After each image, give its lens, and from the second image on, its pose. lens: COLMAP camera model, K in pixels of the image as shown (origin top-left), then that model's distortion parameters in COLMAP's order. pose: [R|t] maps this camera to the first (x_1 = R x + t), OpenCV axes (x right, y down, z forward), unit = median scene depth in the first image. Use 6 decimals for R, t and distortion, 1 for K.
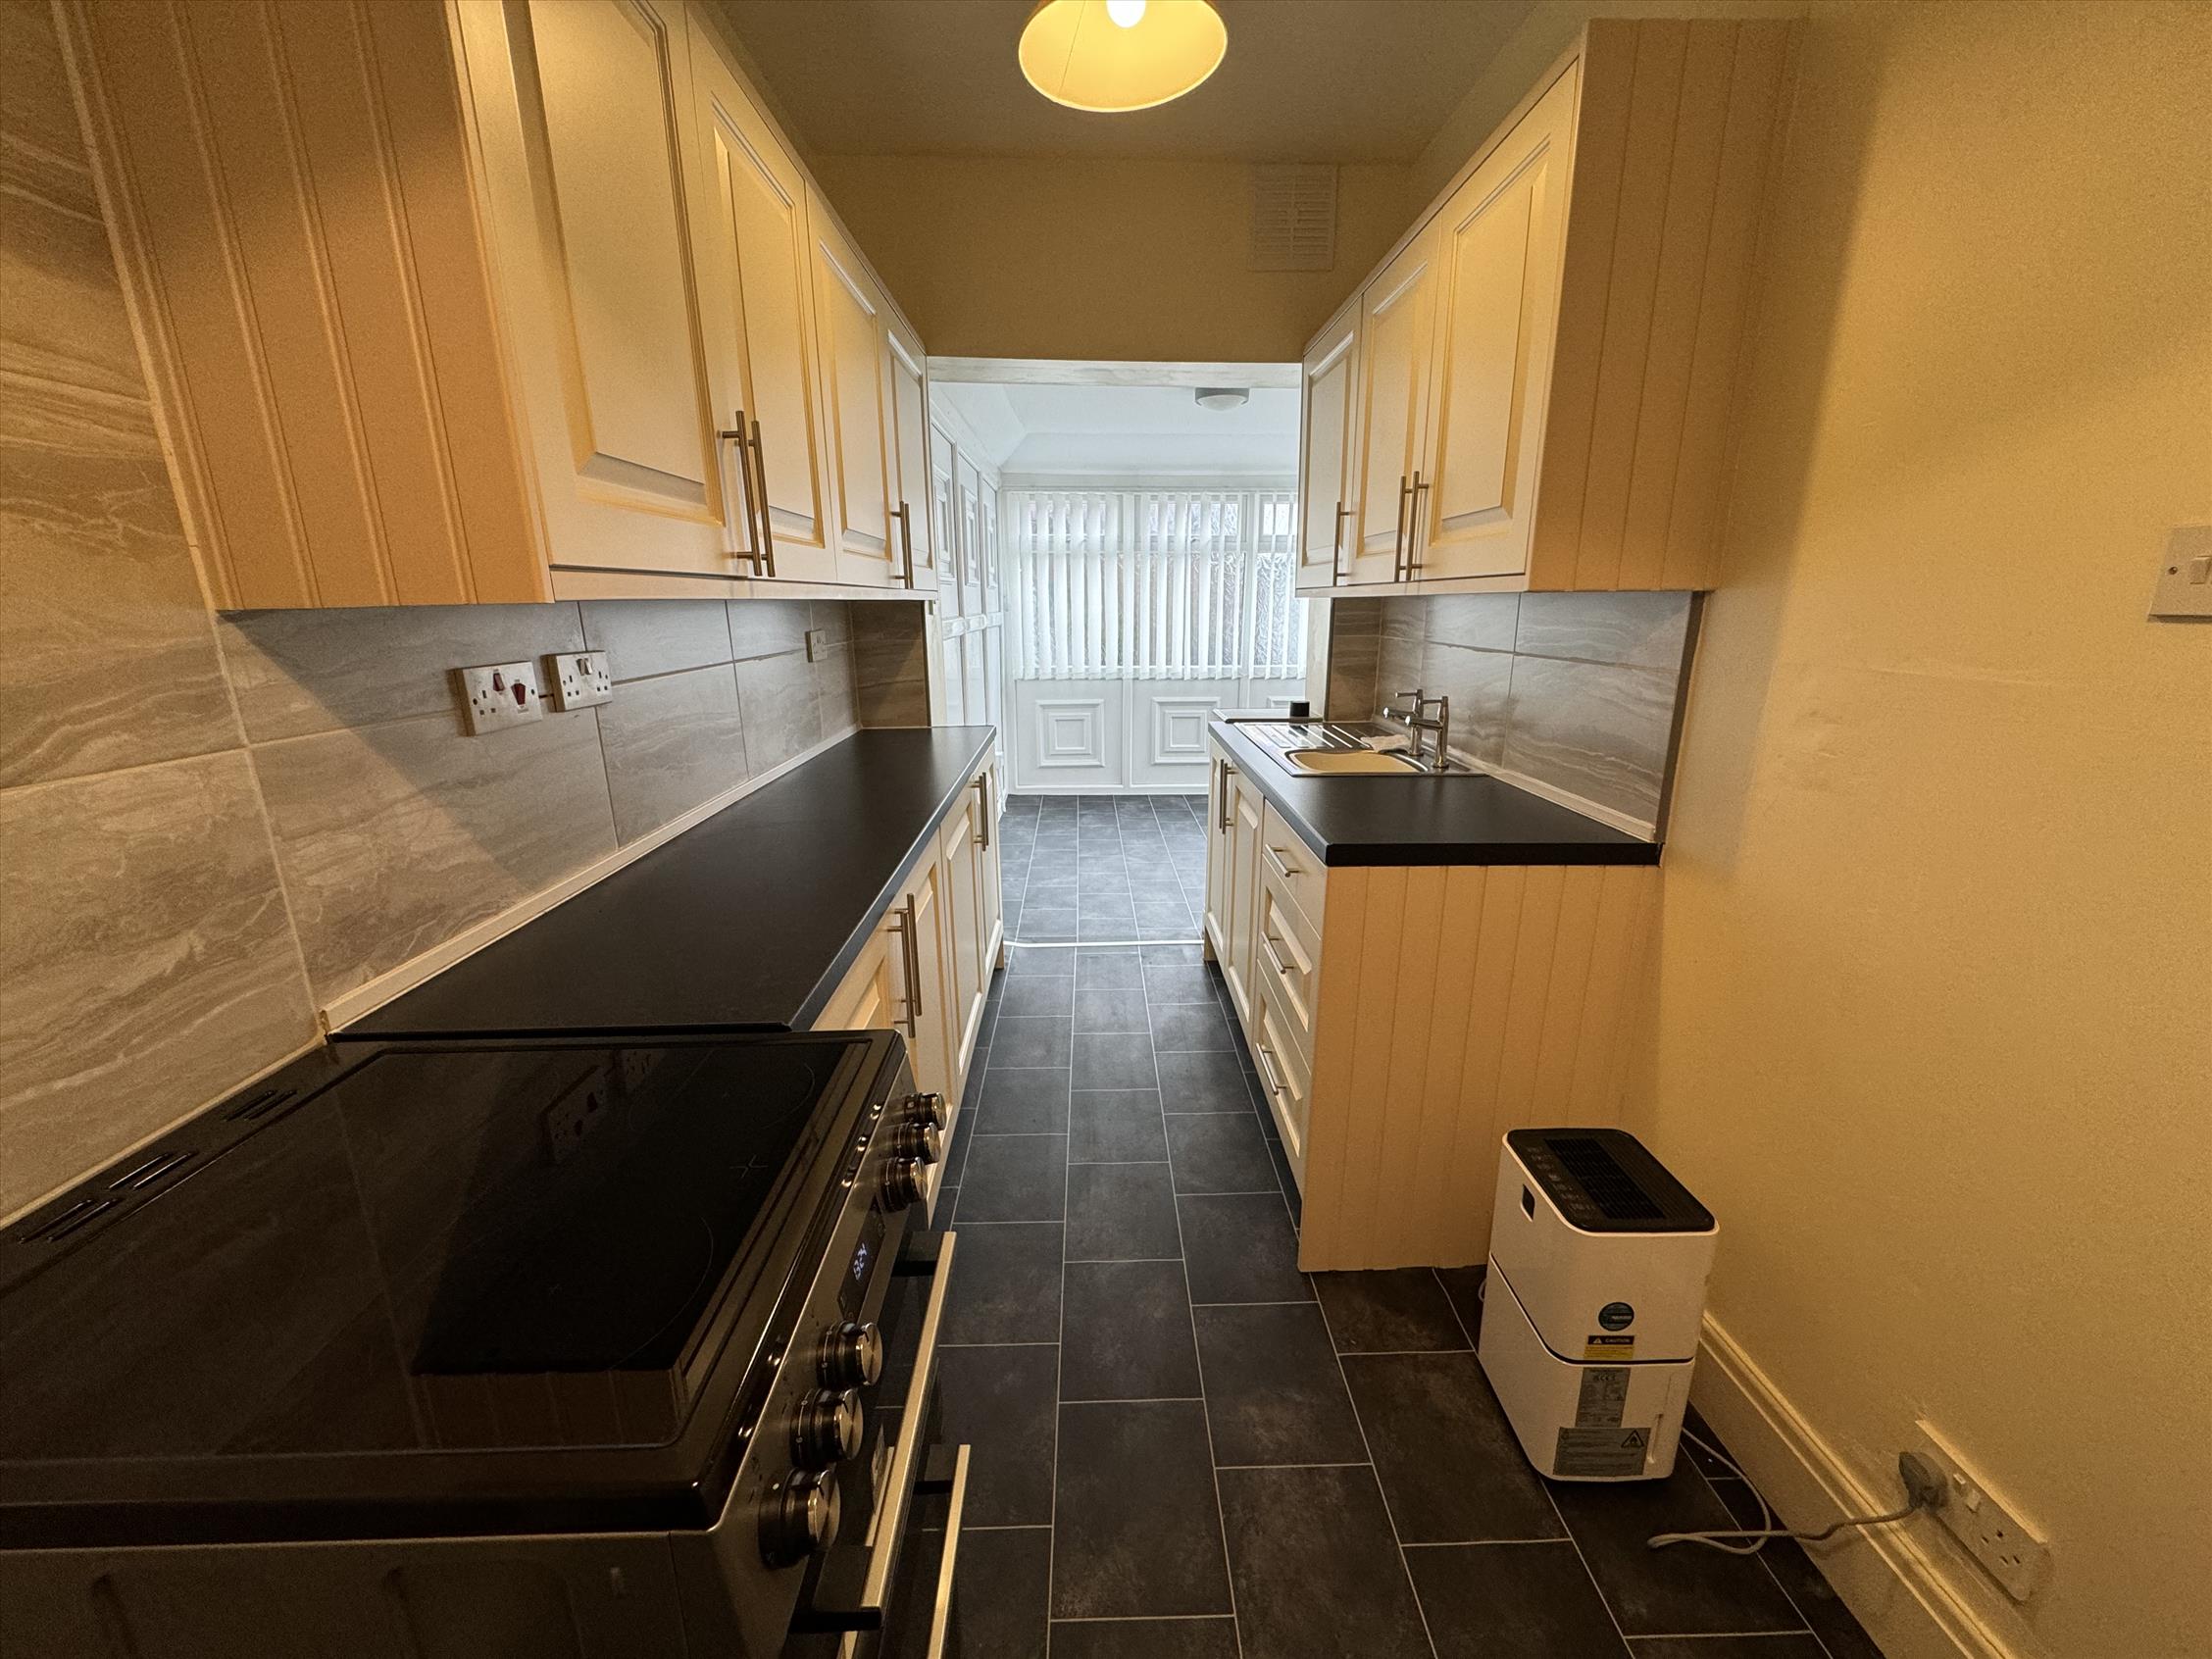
lens RADIAL K [[878.8, 0, 1106.0], [0, 878.8, 829.5], [0, 0, 1]] dist [0.001401, -0.000056]
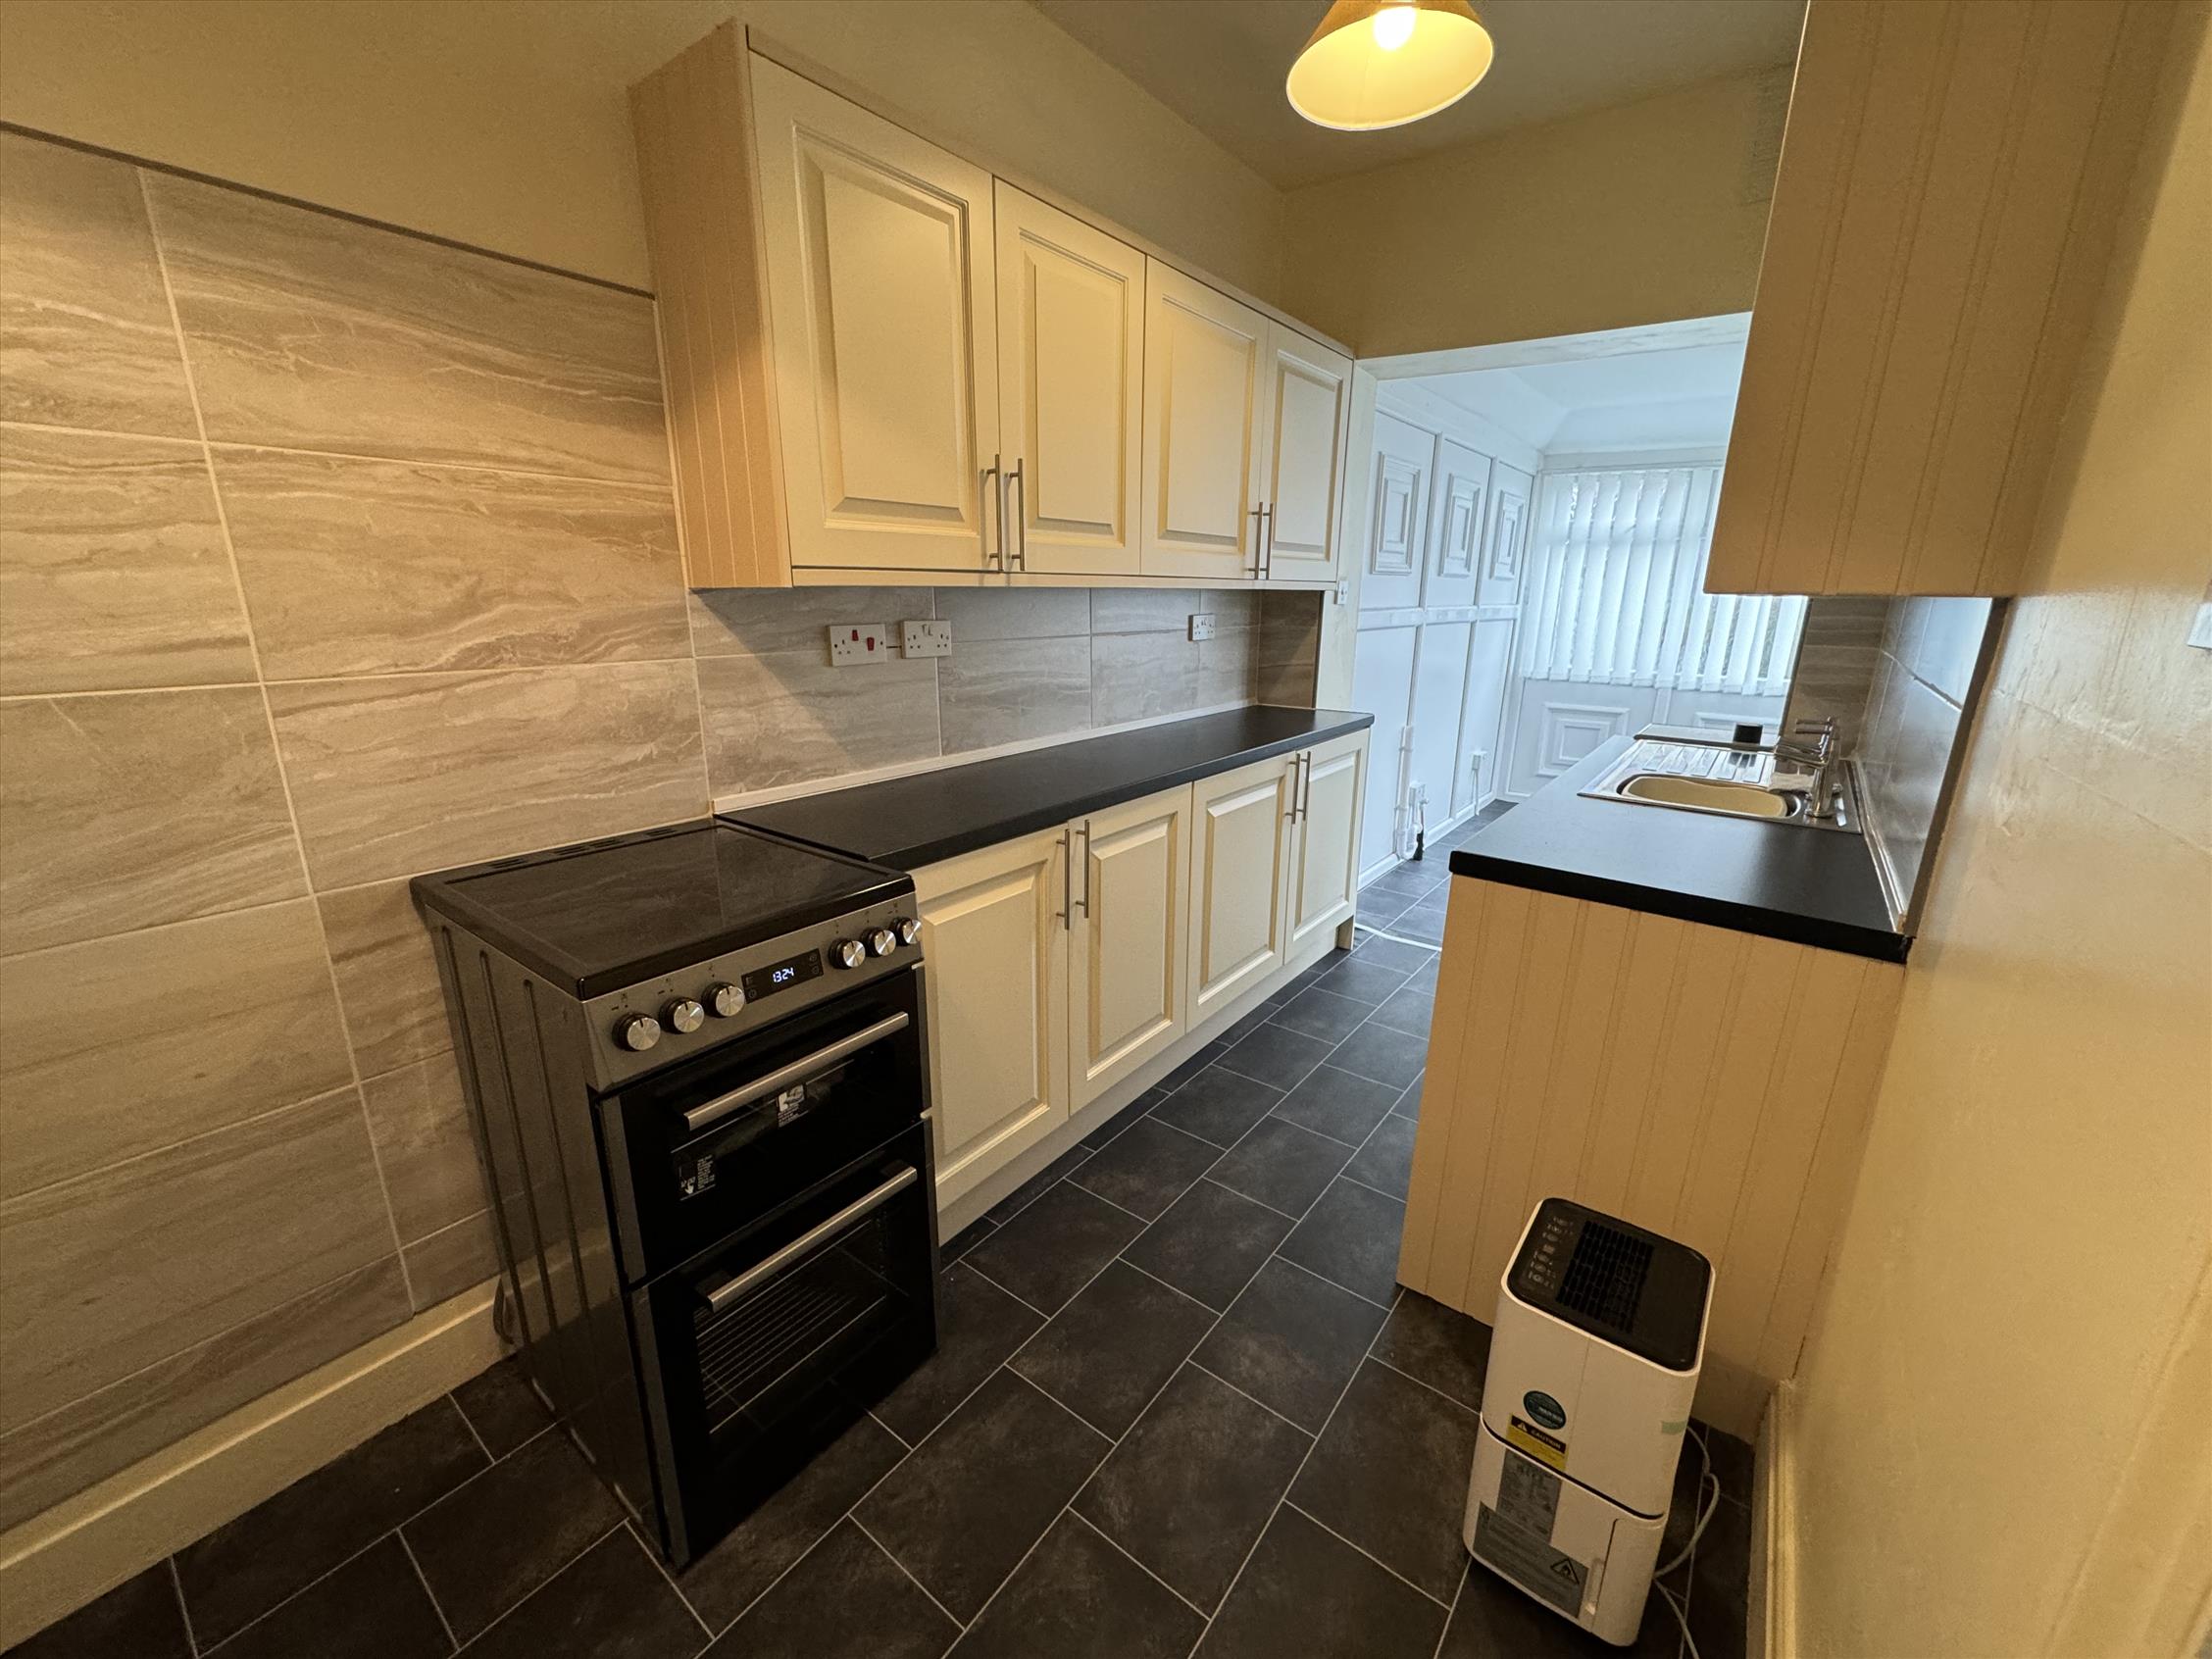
lens RADIAL K [[877.9, 0, 1106.0], [0, 877.9, 829.5], [0, 0, 1]] dist [-0.001203, 0.000080]
pose [[0.783965, 0.181709, -0.593617, 0.675206], [-0.173729, 0.982215, 0.071224, -0.010848], [0.596002, 0.047292, 0.801589, -0.005992]]
